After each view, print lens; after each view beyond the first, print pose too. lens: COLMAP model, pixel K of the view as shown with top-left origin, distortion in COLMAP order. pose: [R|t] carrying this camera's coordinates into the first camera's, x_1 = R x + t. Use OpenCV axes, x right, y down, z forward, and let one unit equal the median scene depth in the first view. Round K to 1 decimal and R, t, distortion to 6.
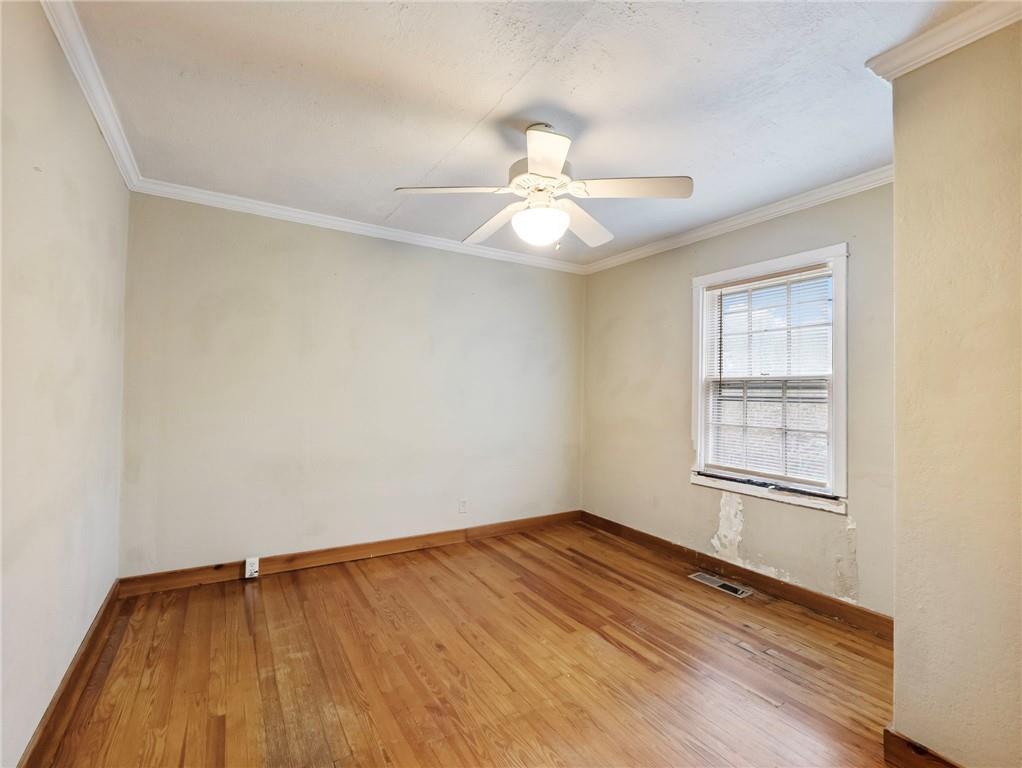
lens RADIAL K [[472.1, 0, 511.0], [0, 472.1, 384.0], [0, 0, 1]] dist [-0.002766, 0.000147]
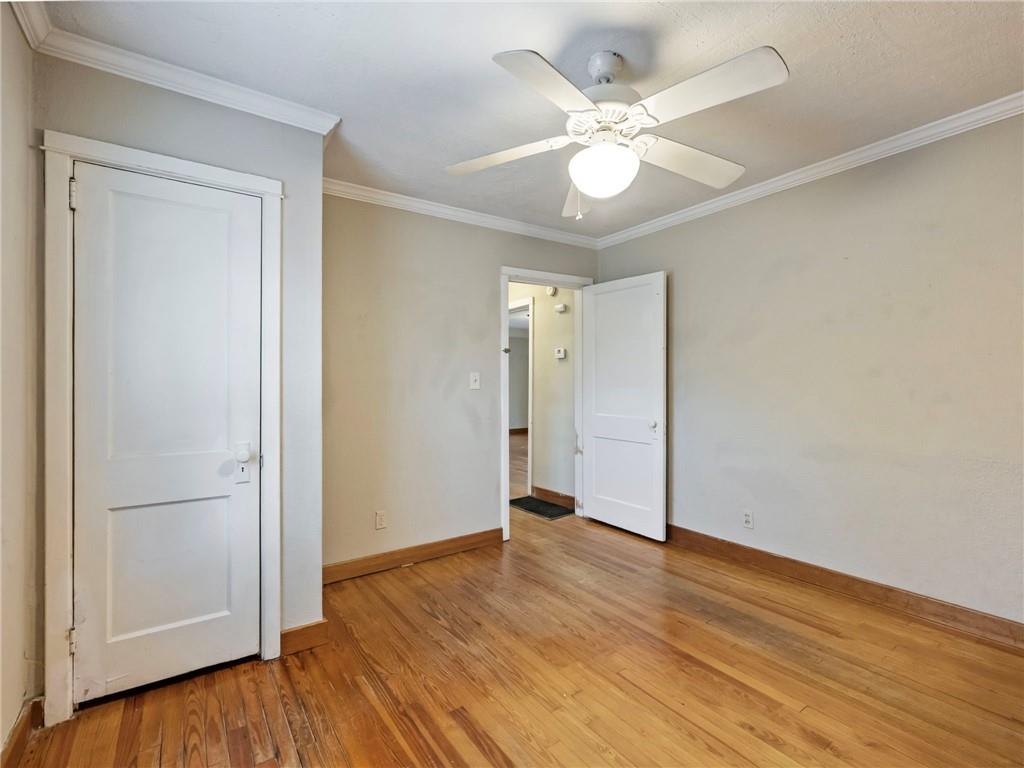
lens RADIAL K [[473.0, 0, 512.0], [0, 473.0, 384.0], [0, 0, 1]] dist [-0.002766, 0.000147]
pose [[-0.998066, -0.011910, -0.061018, 0.288042], [-0.011307, 0.999884, -0.010229, 0.051799], [0.061133, -0.009520, -0.998084, 1.926765]]
